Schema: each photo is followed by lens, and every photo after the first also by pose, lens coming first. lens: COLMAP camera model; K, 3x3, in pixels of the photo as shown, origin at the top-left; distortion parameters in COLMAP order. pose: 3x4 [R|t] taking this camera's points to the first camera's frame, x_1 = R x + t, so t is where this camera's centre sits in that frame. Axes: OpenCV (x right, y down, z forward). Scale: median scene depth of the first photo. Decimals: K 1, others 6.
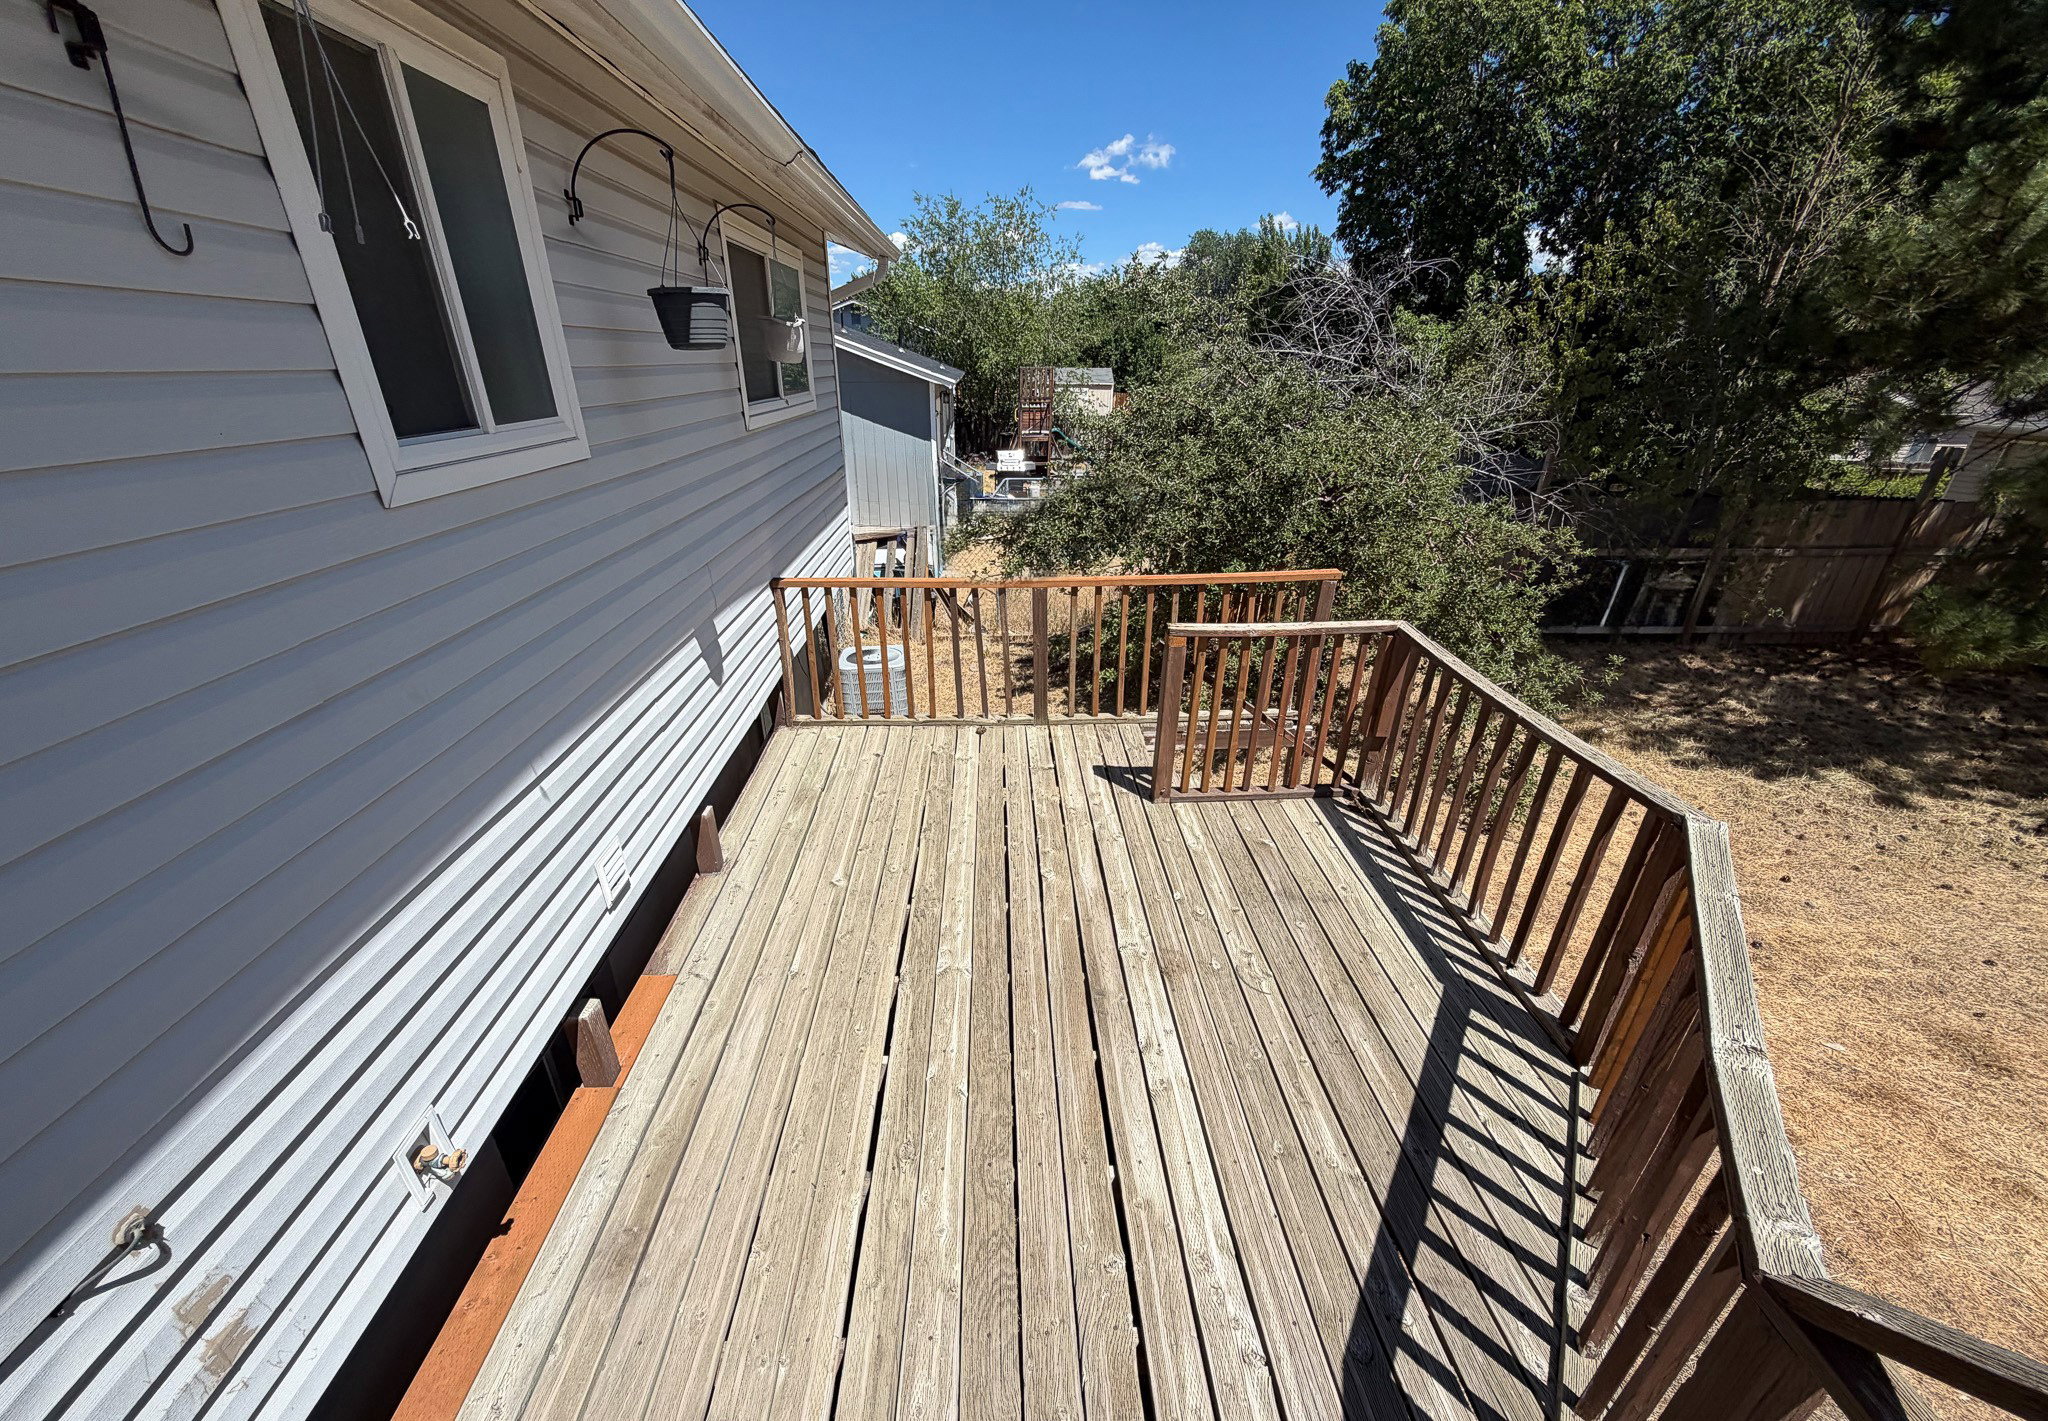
lens RADIAL K [[804.2, 0, 1020.8], [0, 804.2, 773.6], [0, 0, 1]] dist [-0.000438, 0.000284]
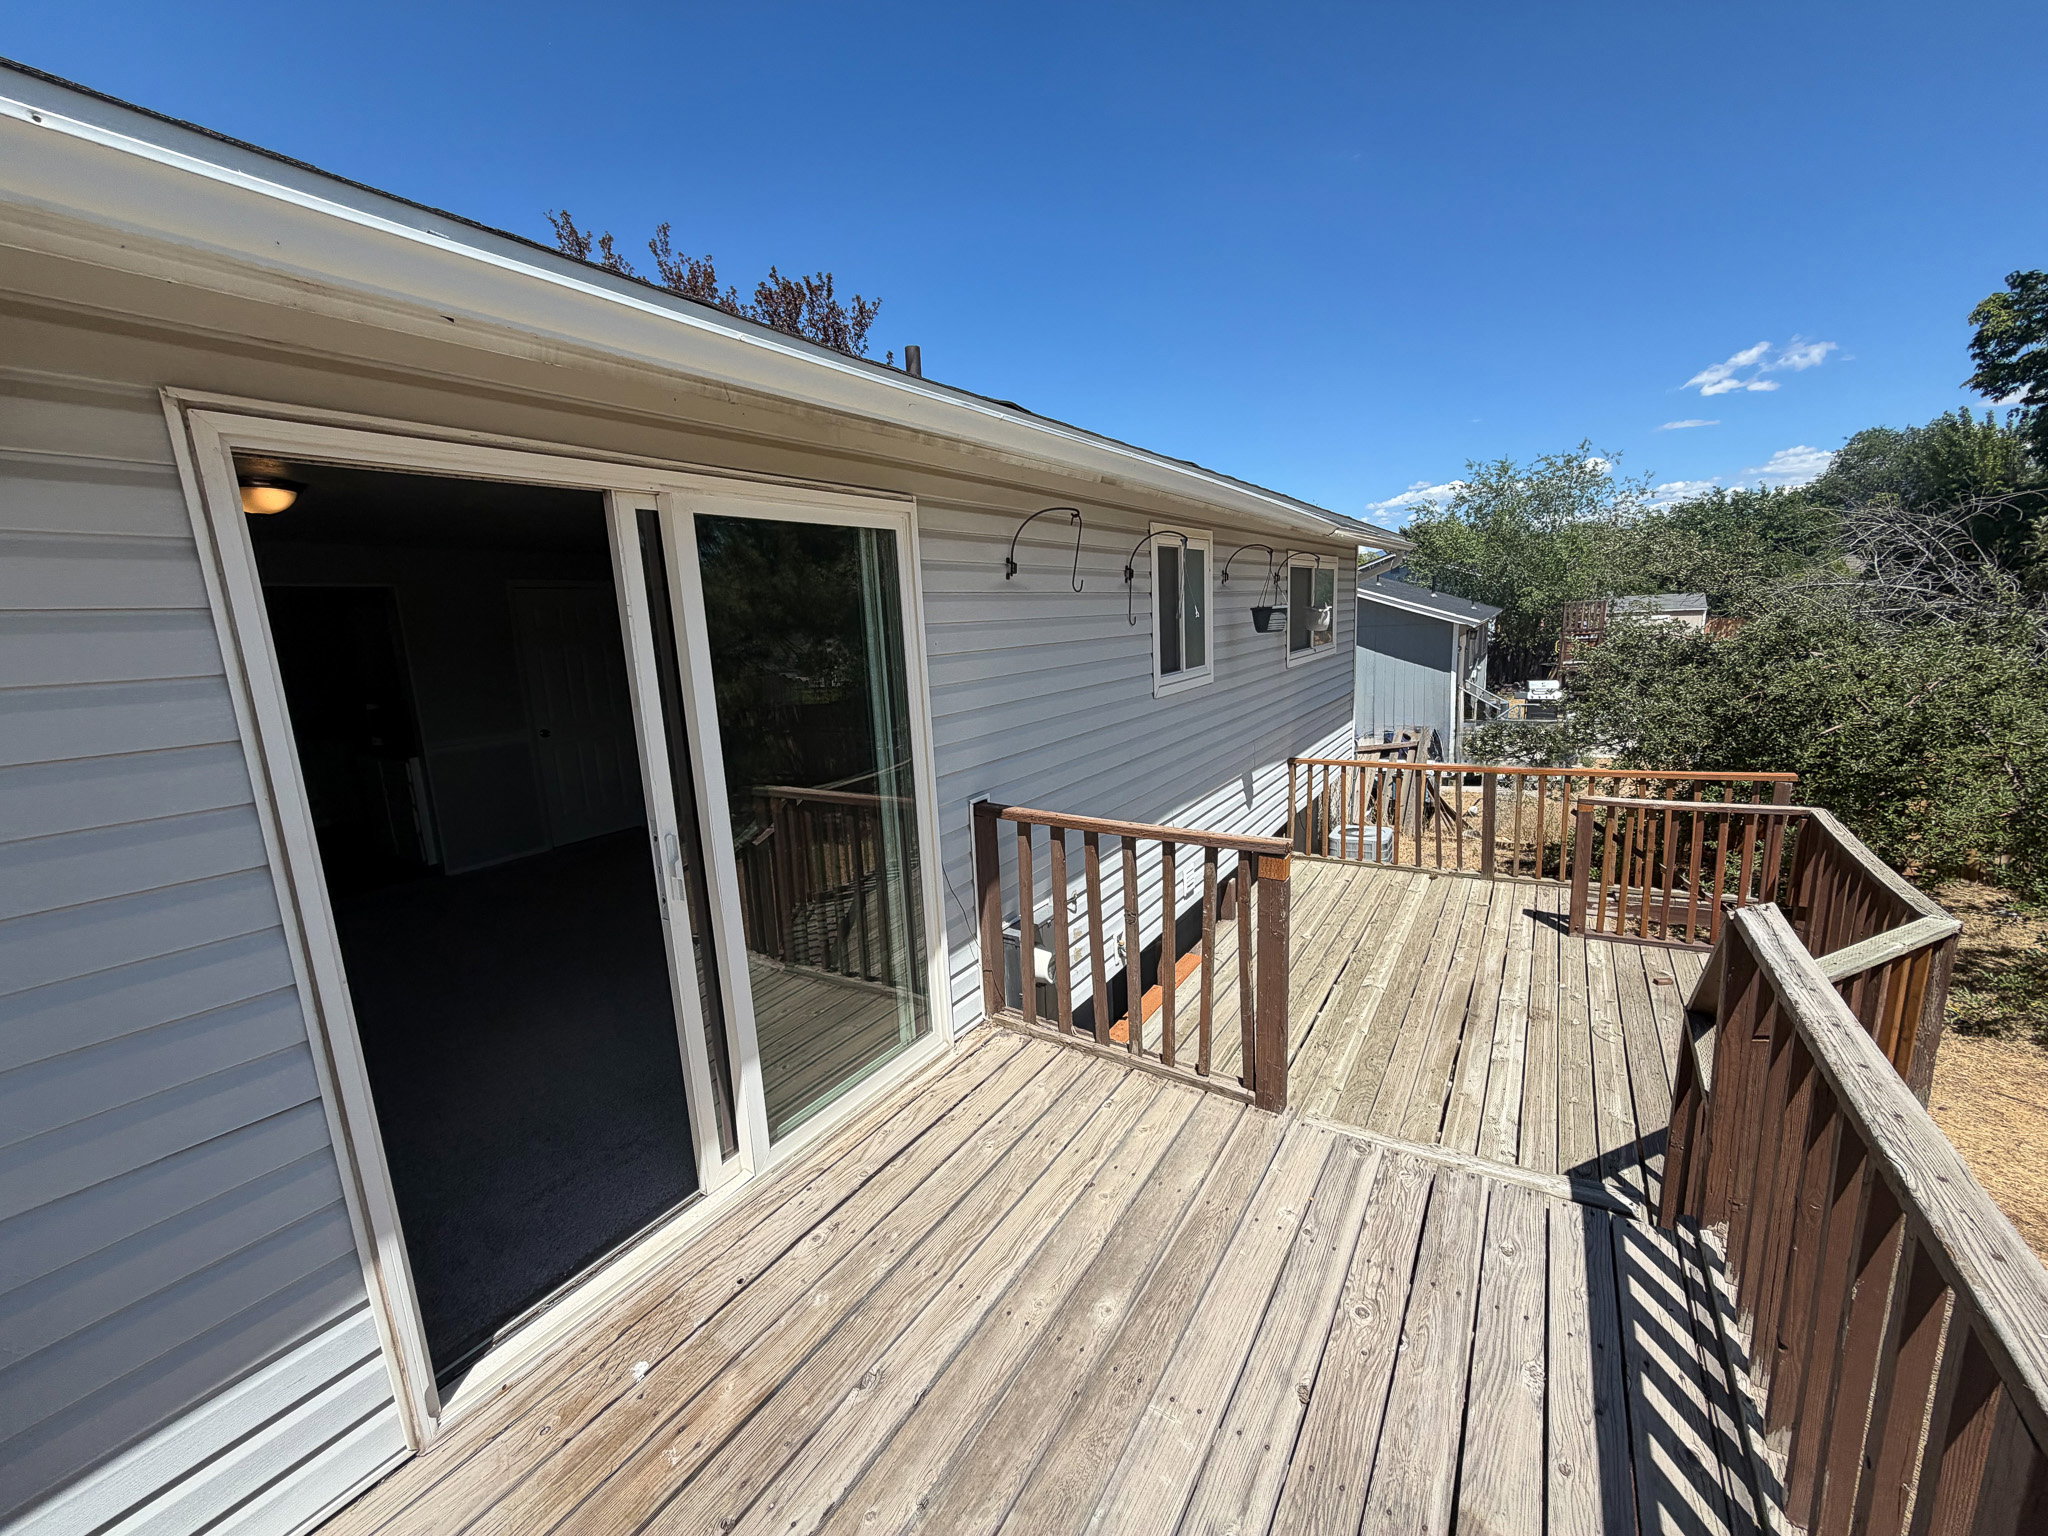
lens RADIAL K [[817.9, 0, 1010.6], [0, 817.9, 775.0], [0, 0, 1]] dist [-0.012805, -0.000238]
pose [[0.814982, 0.055285, -0.576842, 0.145727], [-0.207704, 0.957167, -0.201716, 0.197661], [0.540983, 0.284208, 0.791557, -0.473617]]
